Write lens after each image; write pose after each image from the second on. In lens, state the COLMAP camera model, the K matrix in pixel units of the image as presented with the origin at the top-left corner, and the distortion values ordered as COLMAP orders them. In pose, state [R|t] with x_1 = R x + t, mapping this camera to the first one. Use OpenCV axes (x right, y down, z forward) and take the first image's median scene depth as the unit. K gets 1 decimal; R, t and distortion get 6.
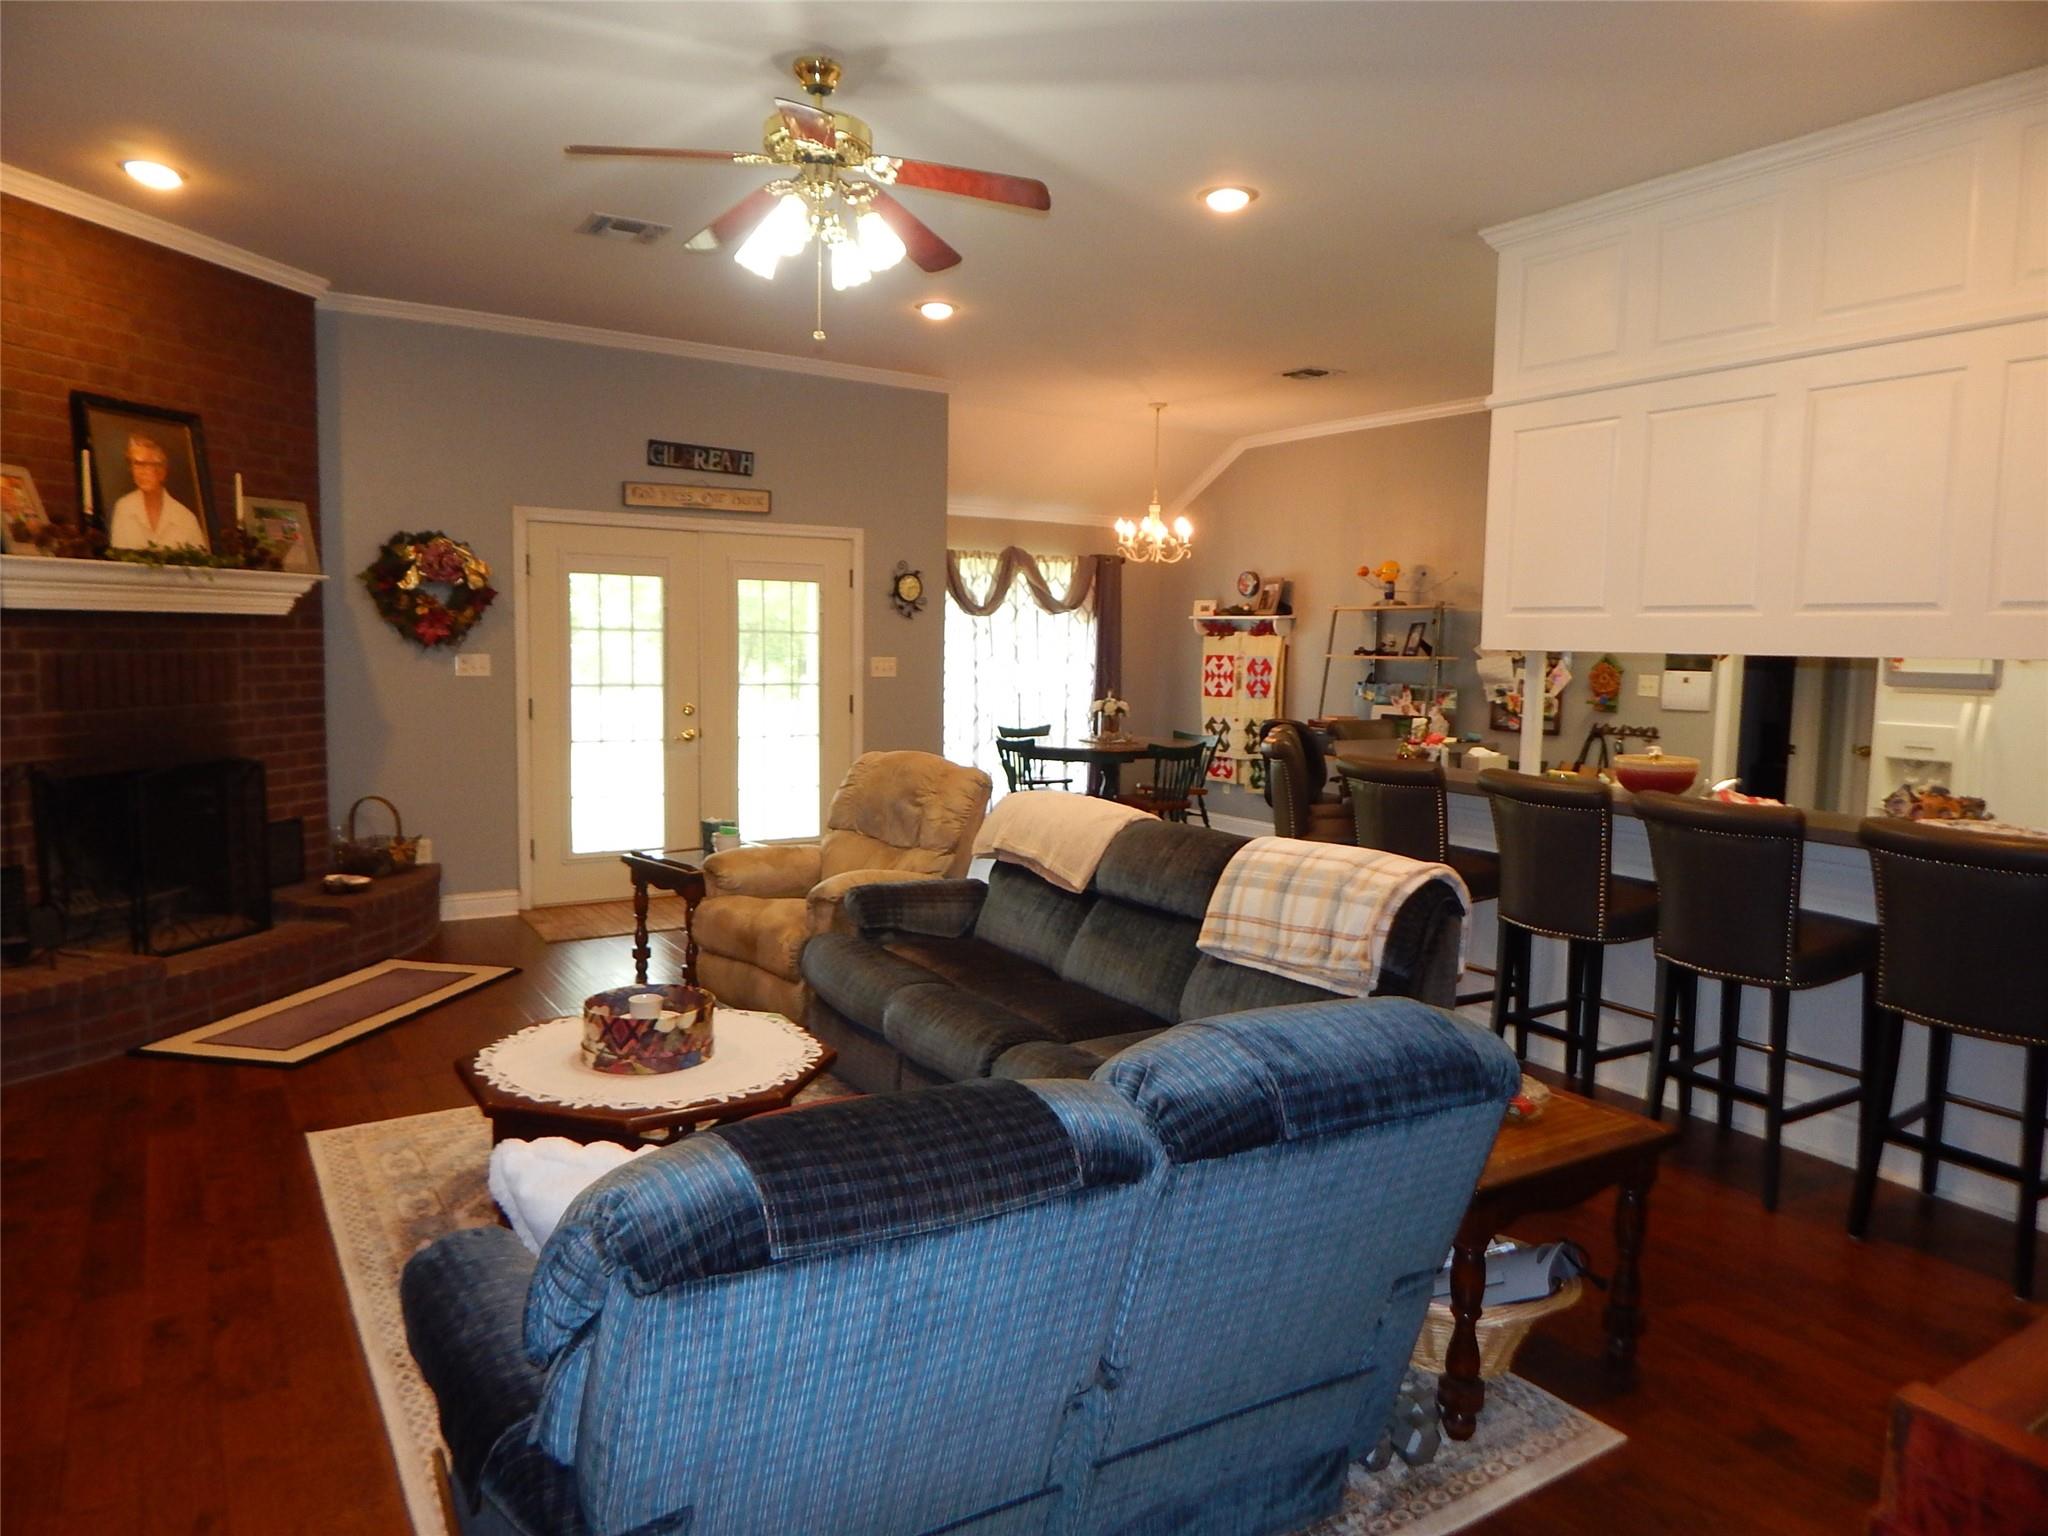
lens RADIAL K [[1326.3, 0, 1032.0], [0, 1326.3, 761.2], [0, 0, 1]] dist [-0.002405, -0.000455]
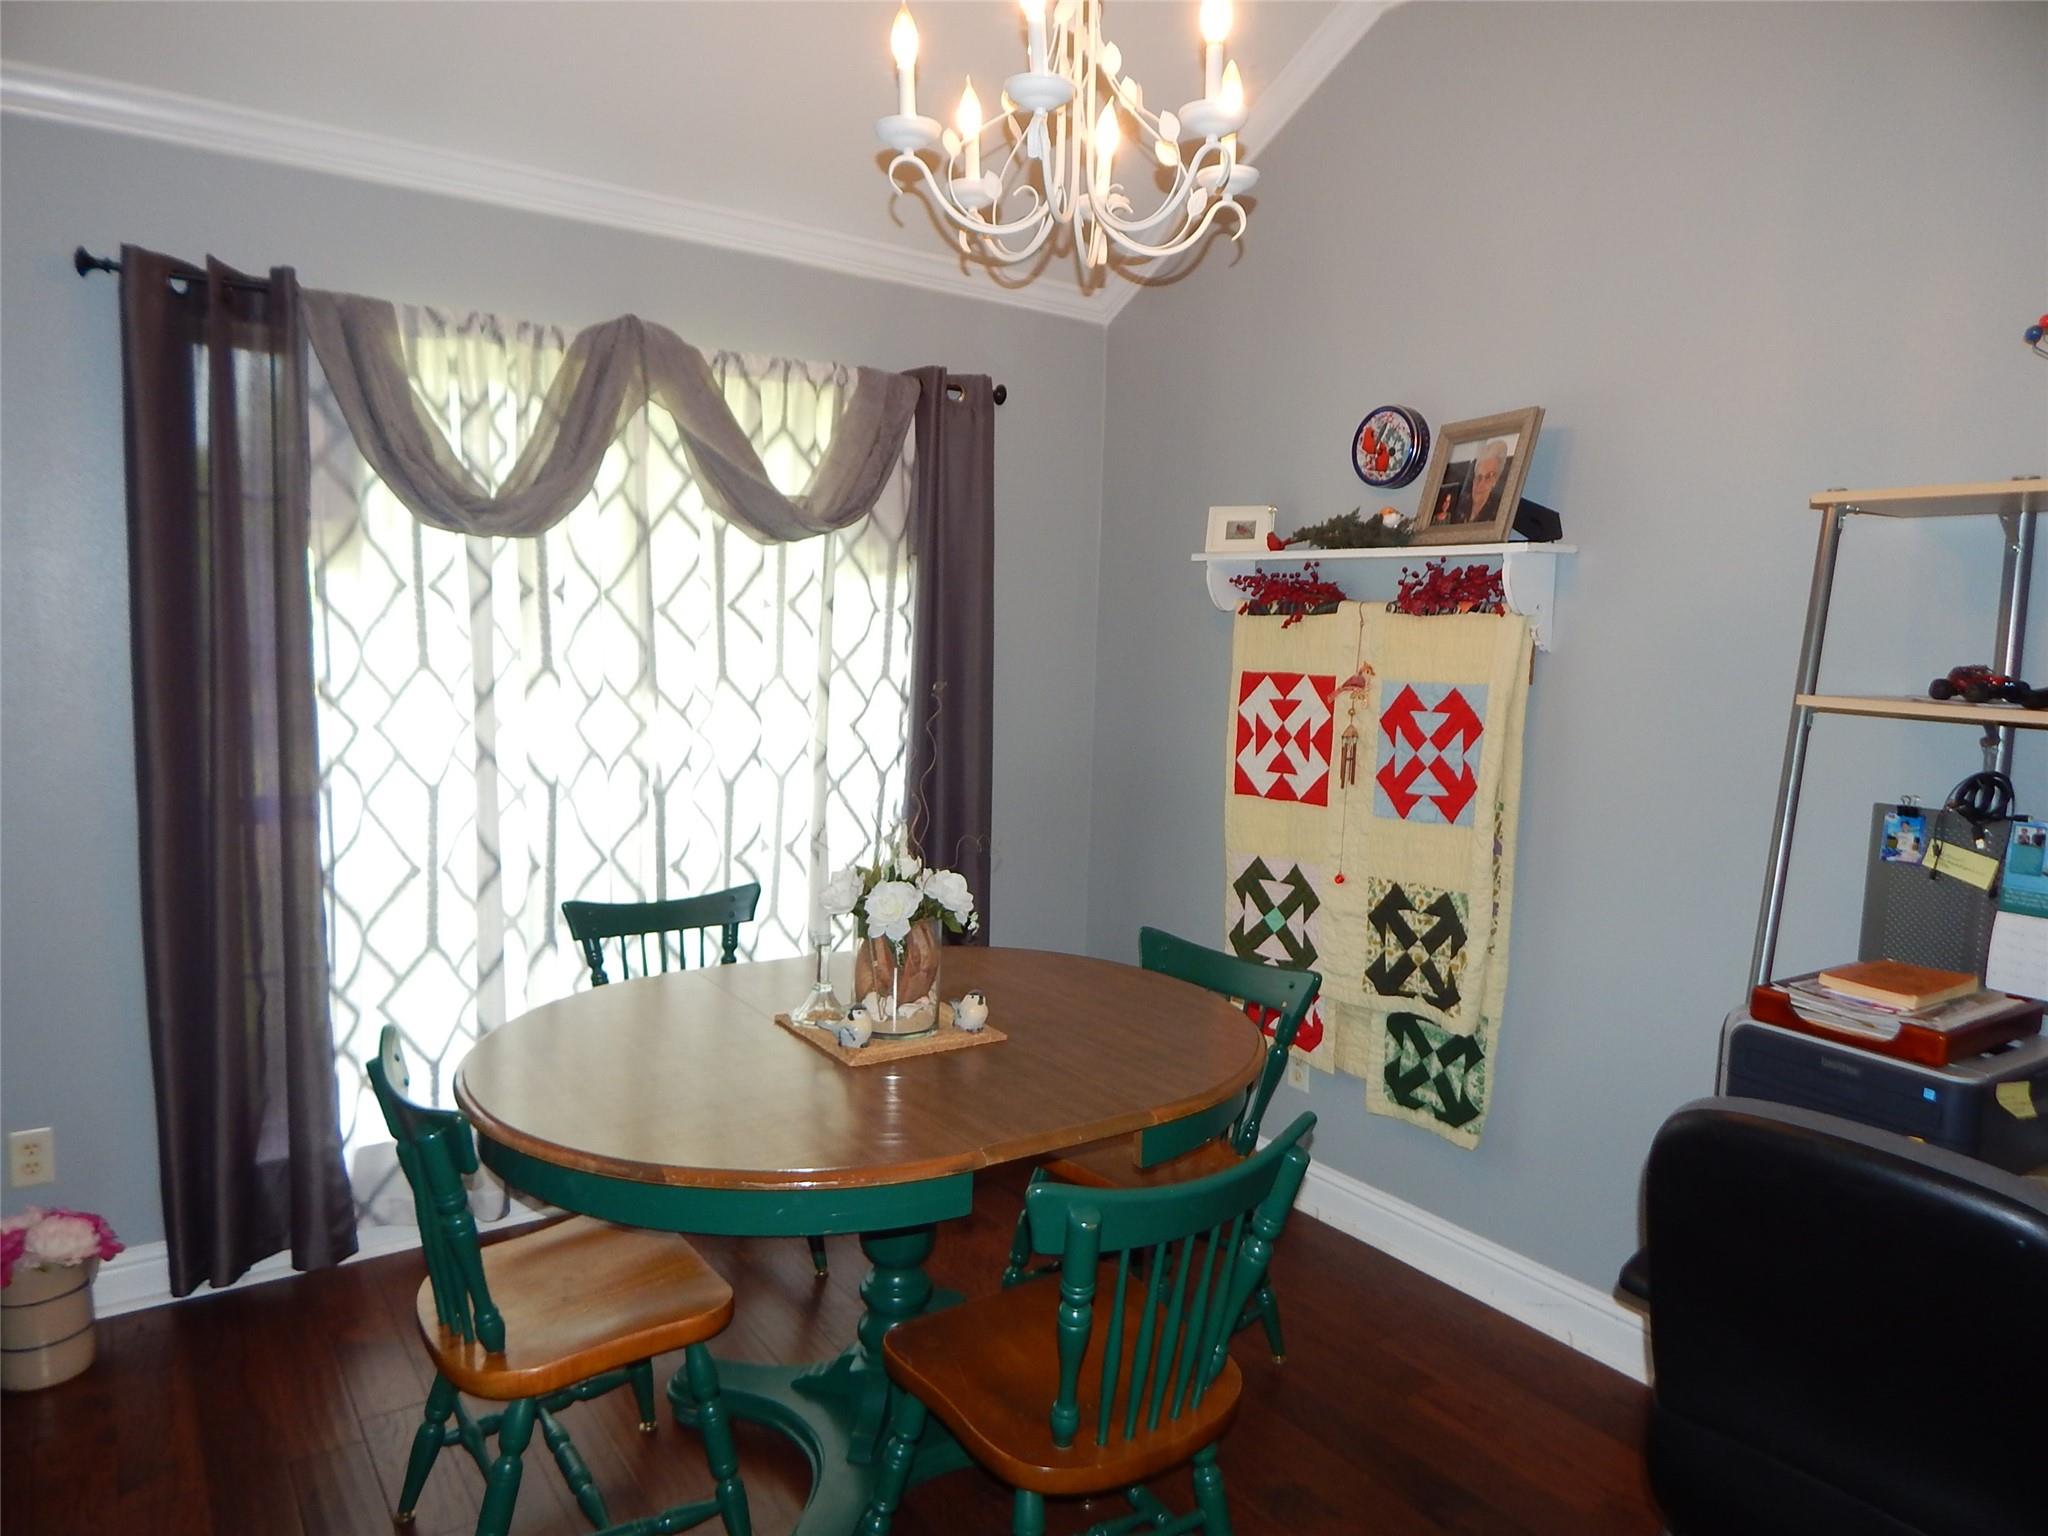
lens RADIAL K [[1326.3, 0, 1015.6], [0, 1326.3, 773.3], [0, 0, 1]] dist [-0.002405, -0.000455]
pose [[0.999653, 0.007940, 0.025124, 0.067801], [-0.008459, 0.999752, 0.020598, -0.062189], [-0.024954, -0.020803, 0.999472, 0.682434]]
